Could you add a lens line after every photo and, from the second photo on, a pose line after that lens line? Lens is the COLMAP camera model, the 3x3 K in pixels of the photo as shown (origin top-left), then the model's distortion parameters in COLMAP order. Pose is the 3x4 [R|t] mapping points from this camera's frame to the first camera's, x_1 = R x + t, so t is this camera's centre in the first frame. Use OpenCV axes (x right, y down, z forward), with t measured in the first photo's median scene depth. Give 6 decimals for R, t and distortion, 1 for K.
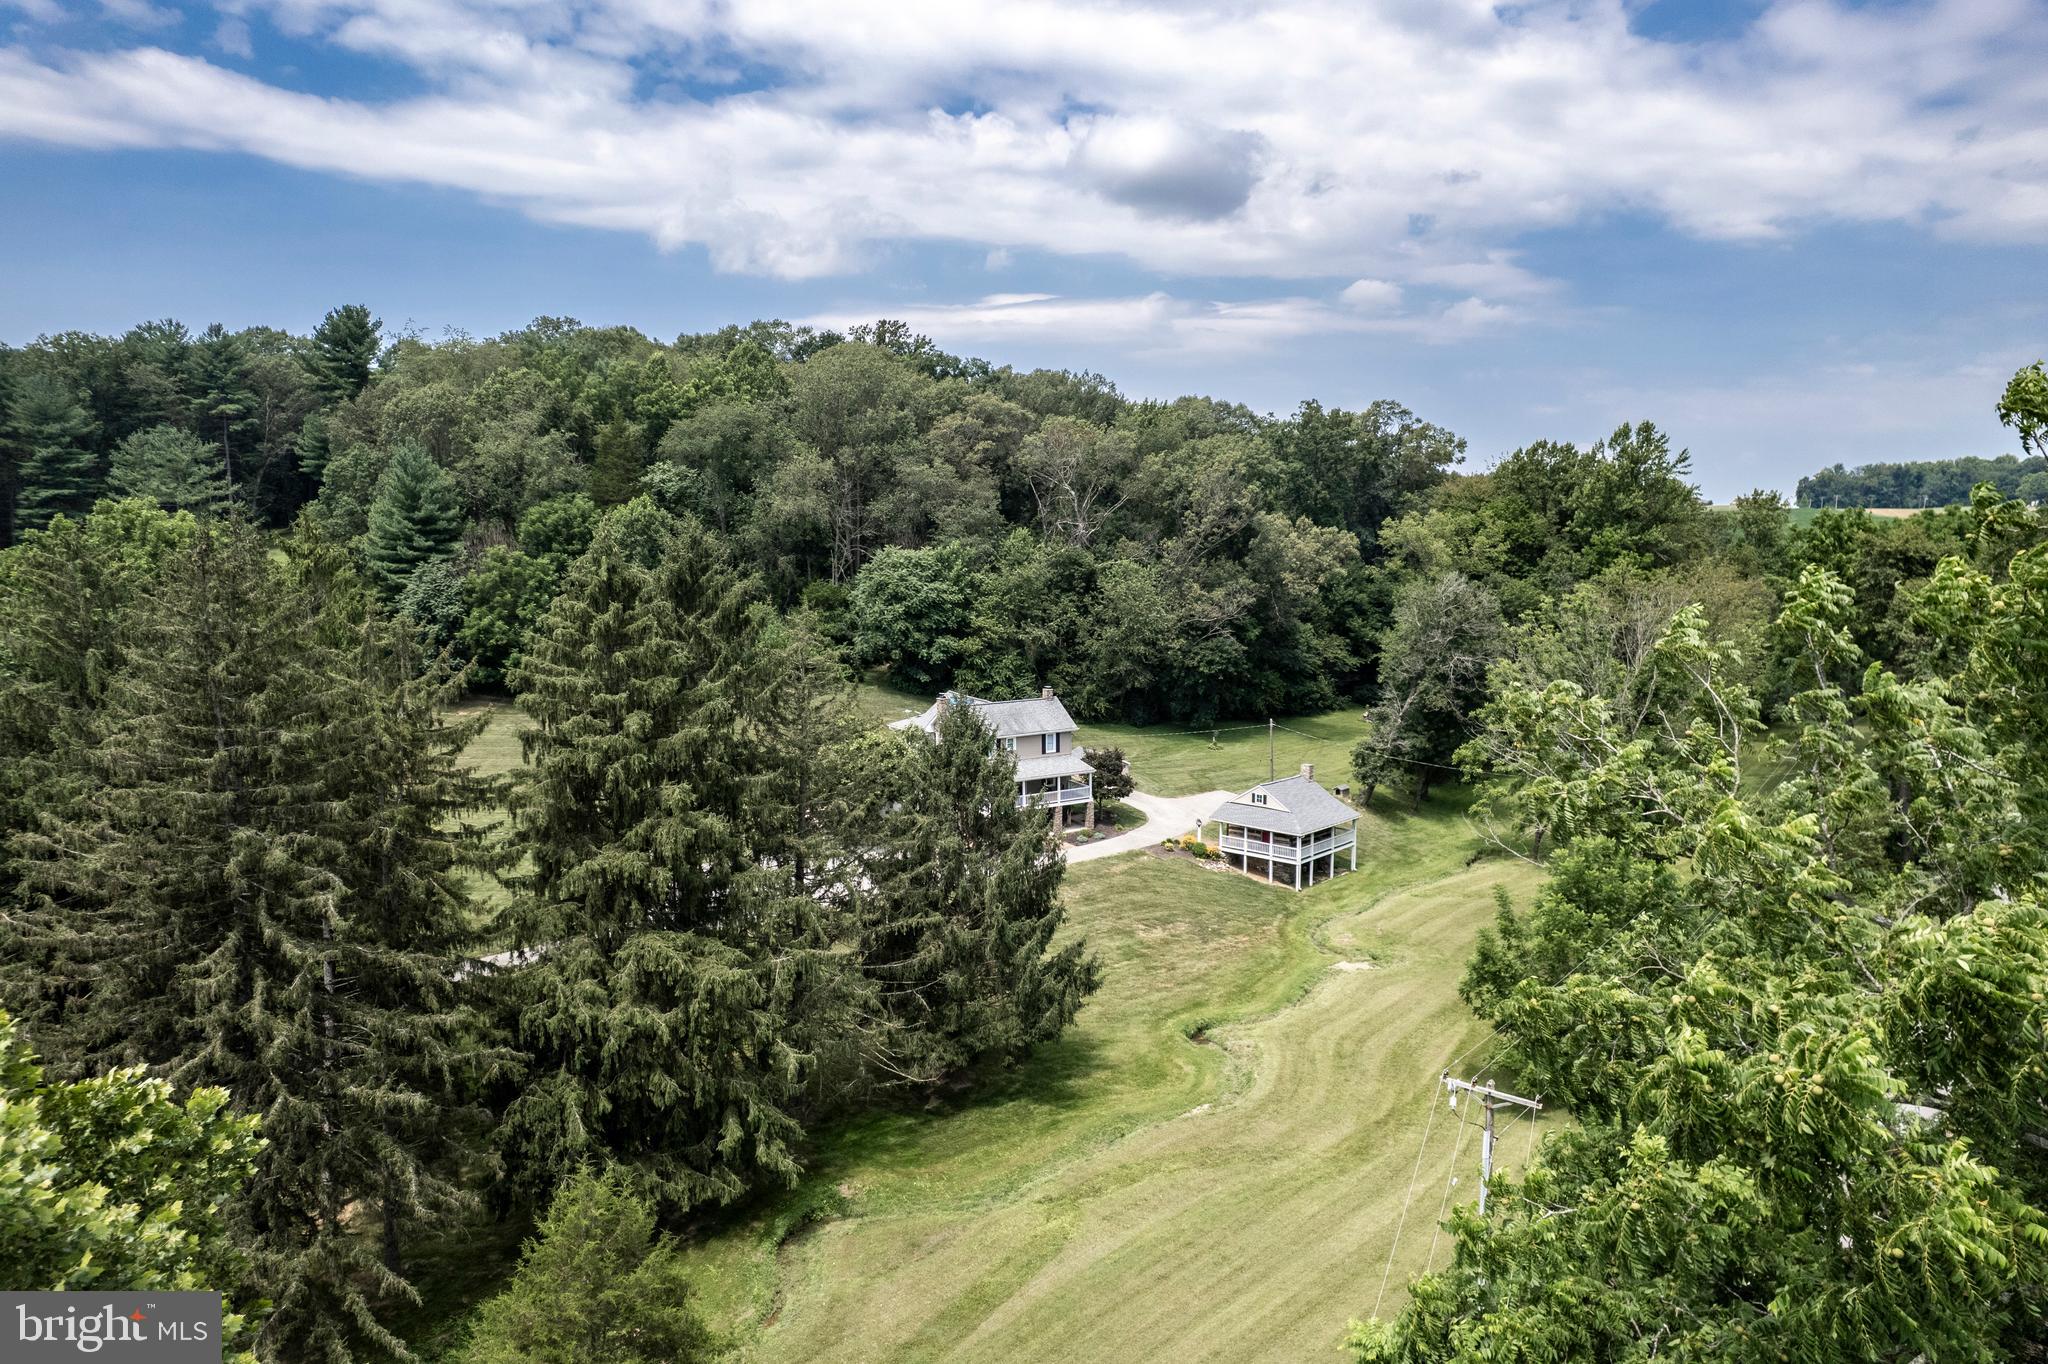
lens RADIAL K [[1318.7, 0, 1024.0], [0, 1318.7, 682.0], [0, 0, 1]] dist [-0.072560, 0.061149]
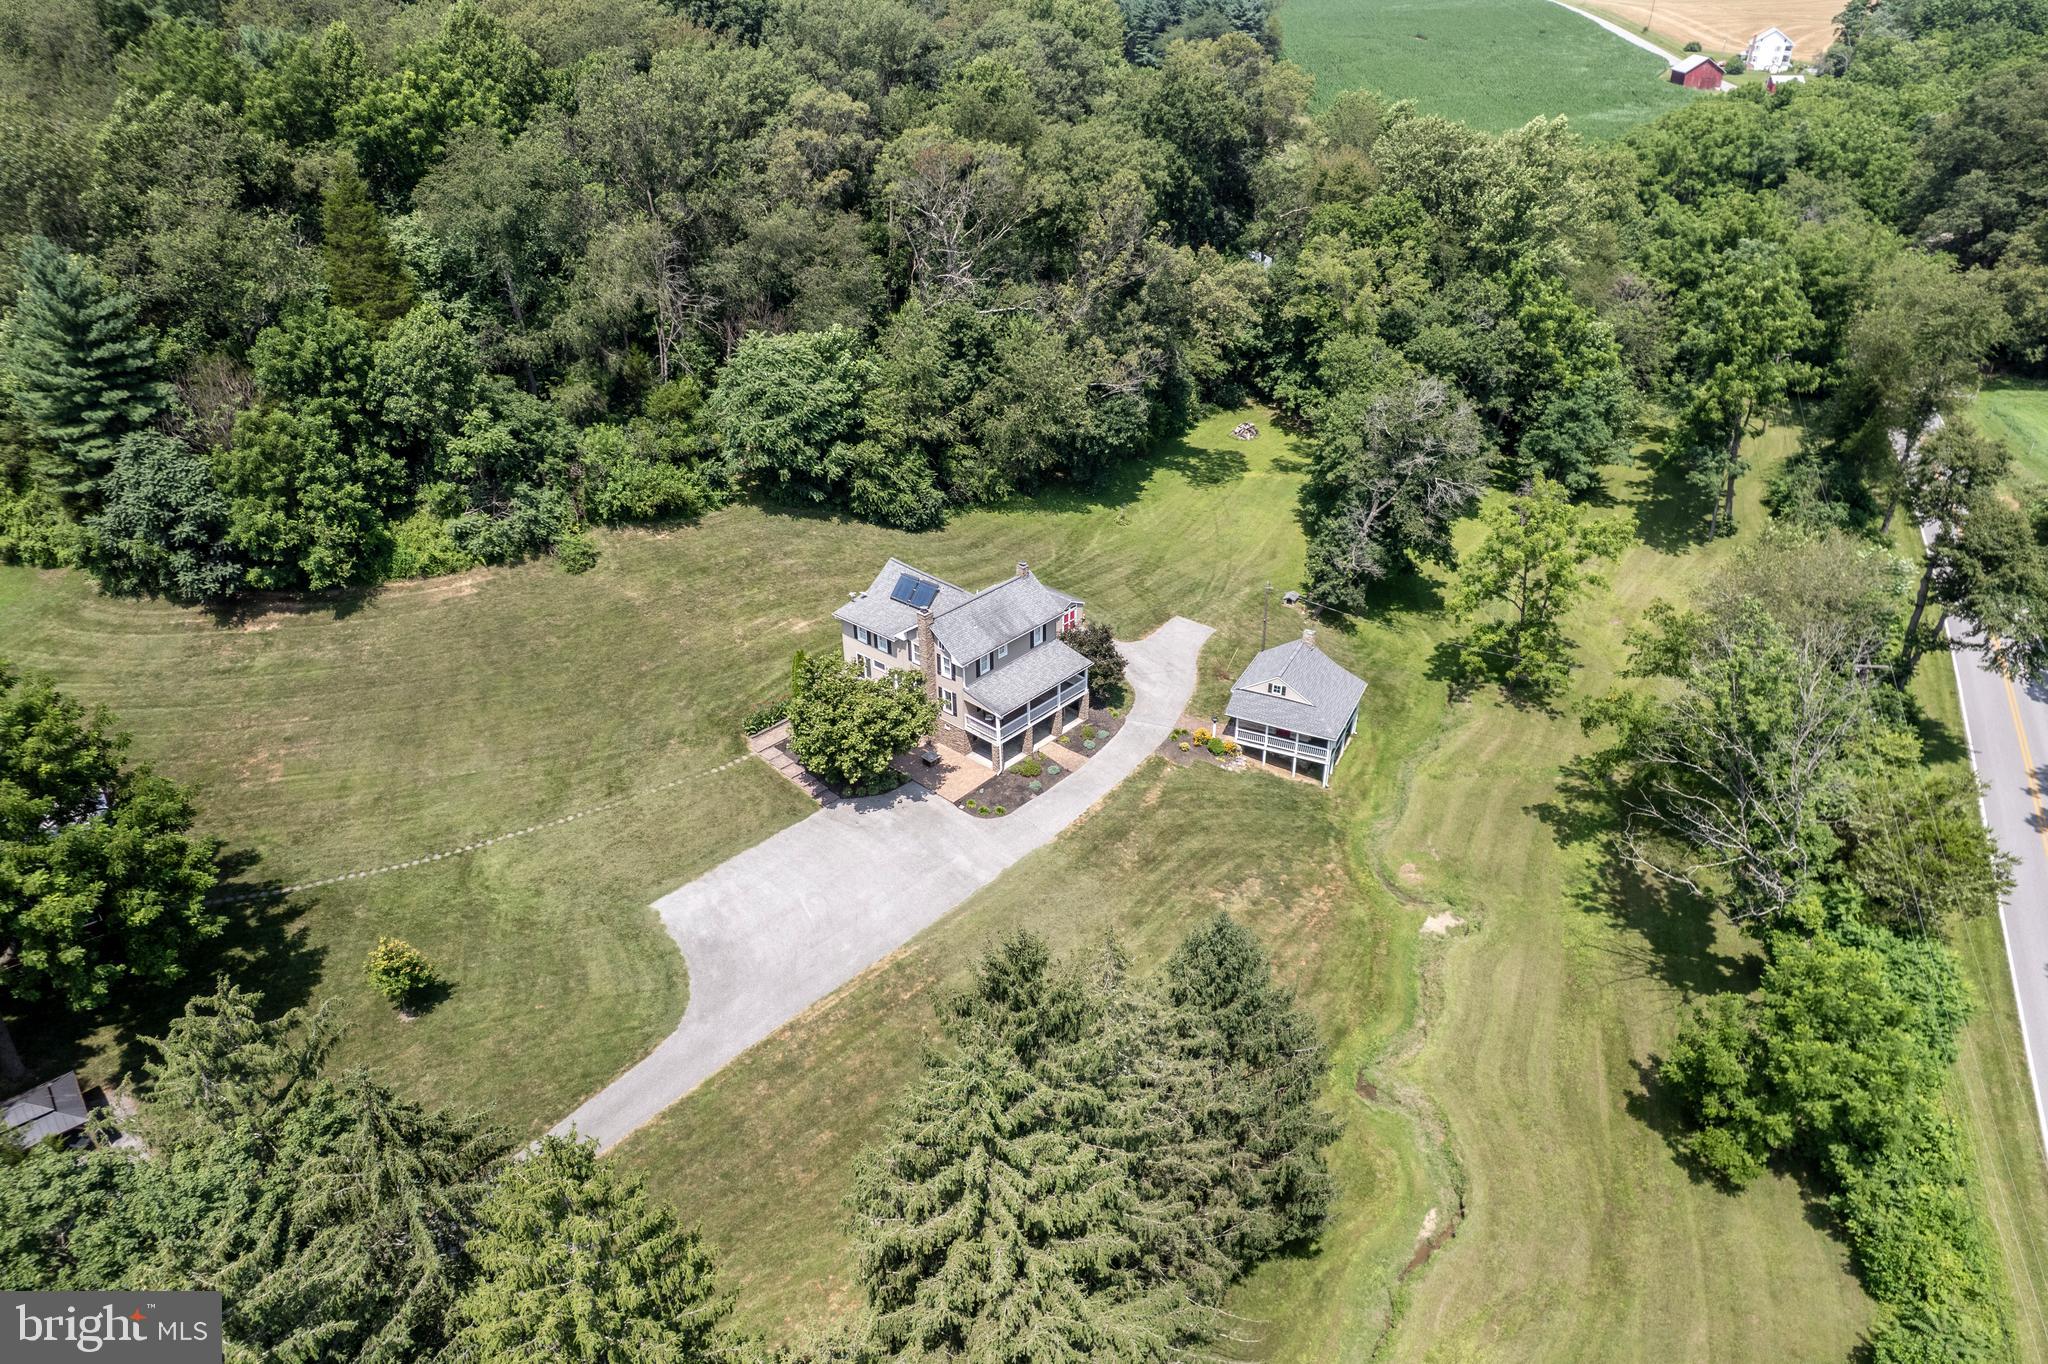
lens RADIAL K [[1318.7, 0, 1024.0], [0, 1318.7, 682.0], [0, 0, 1]] dist [-0.072560, 0.061149]
pose [[0.960004, -0.138502, 0.243331, -0.172346], [0.031513, 0.917007, 0.397625, -0.228061], [-0.278207, -0.374053, 0.884695, 0.166274]]
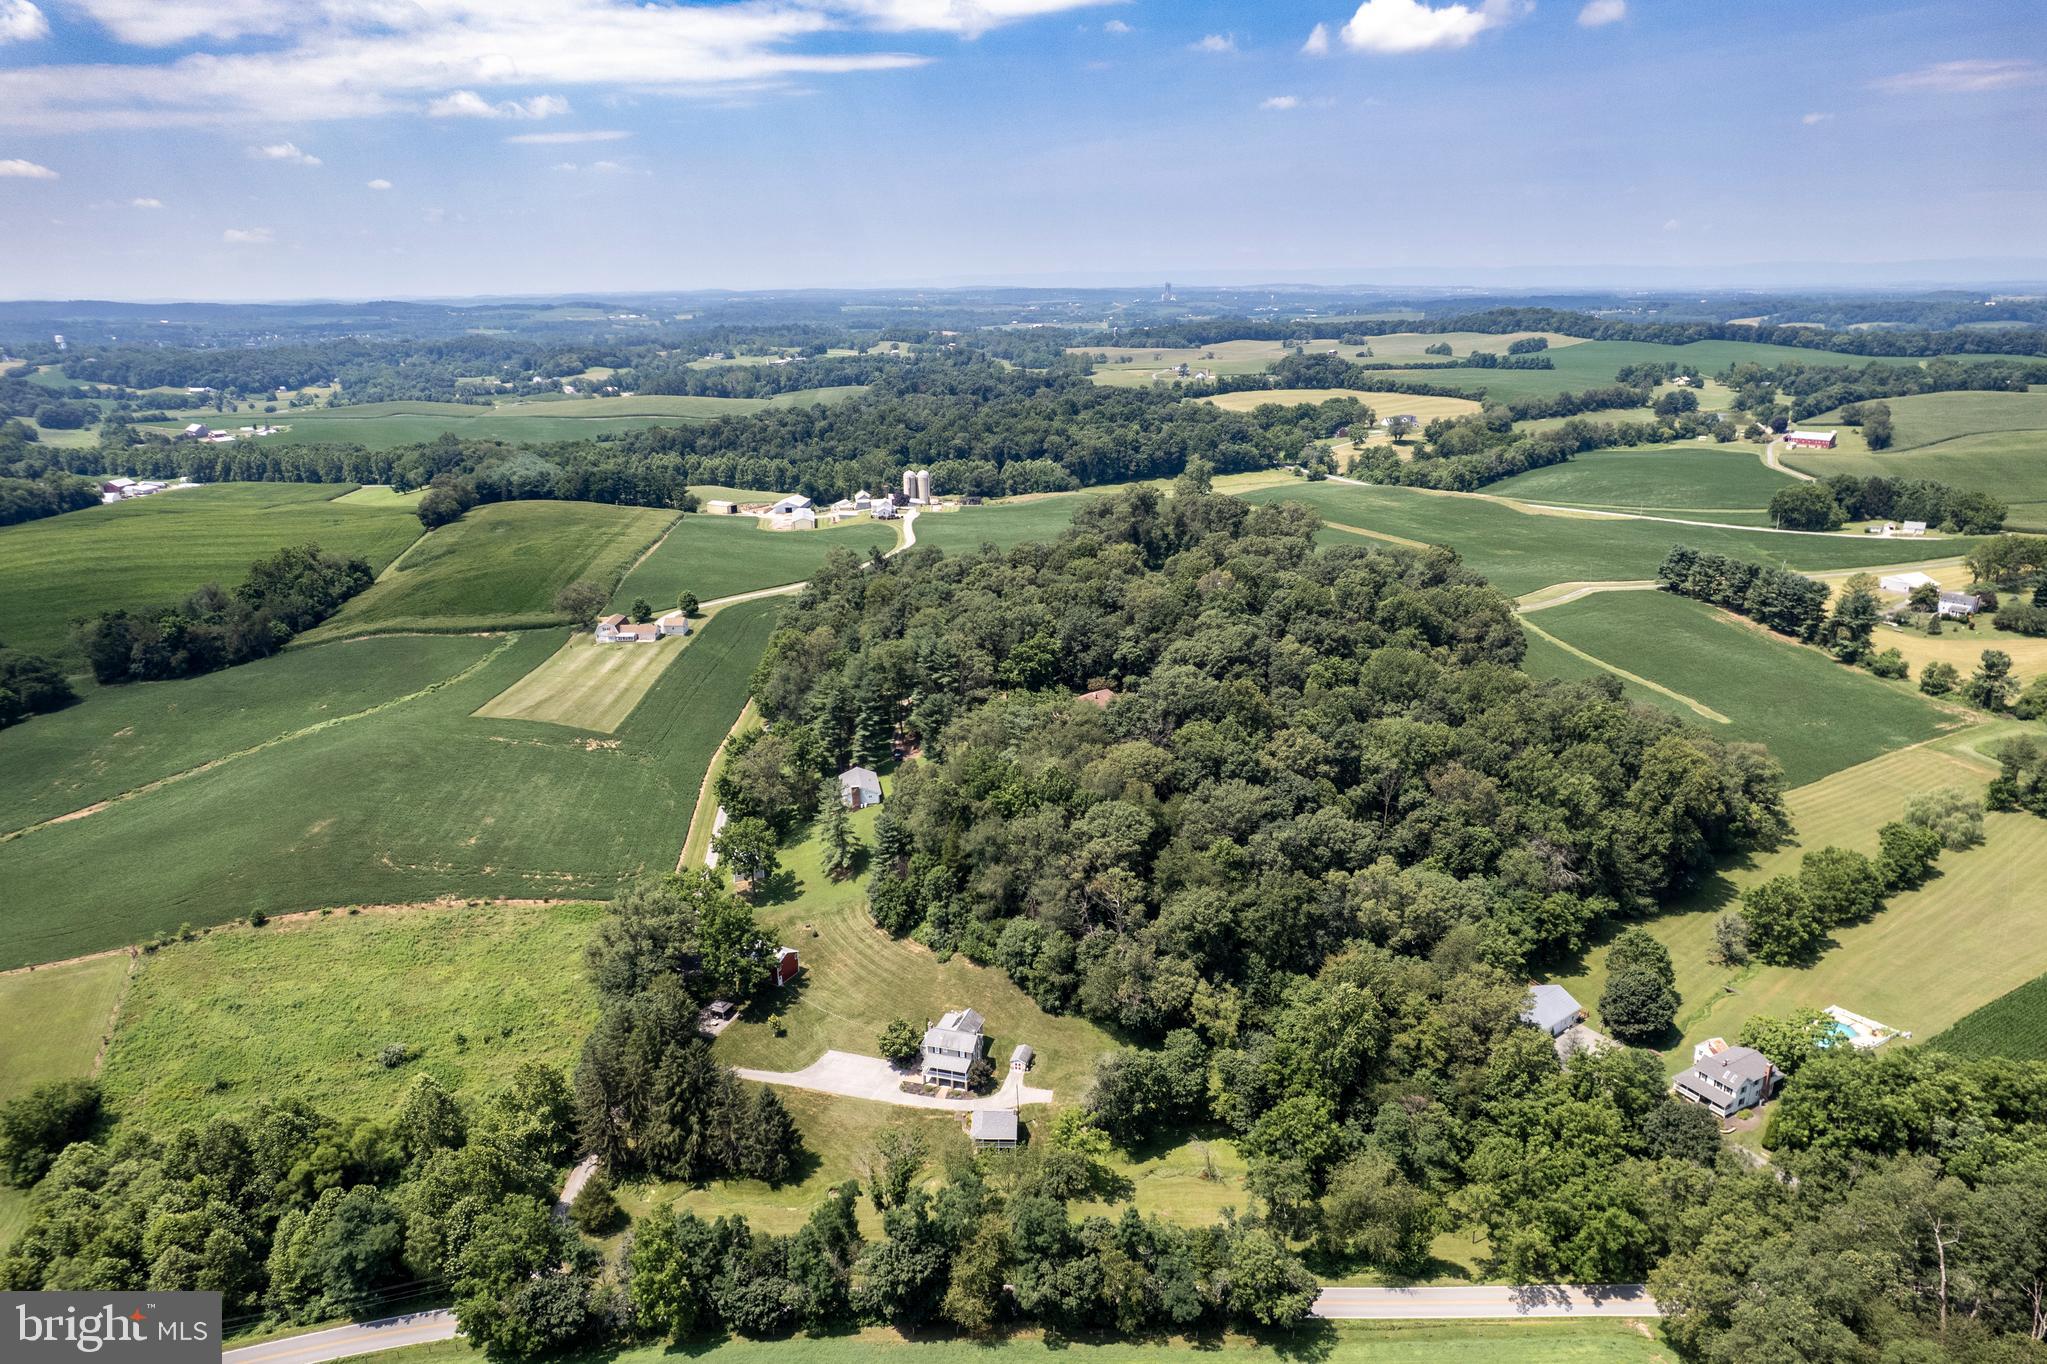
lens RADIAL K [[1316.3, 0, 1023.5], [0, 1316.3, 682.0], [0, 0, 1]] dist [-0.055696, 0.064973]
pose [[0.650547, 0.220896, -0.726632, 1.476895], [-0.070799, 0.970239, 0.231567, -1.034356], [0.756159, -0.099201, 0.646825, -0.406018]]
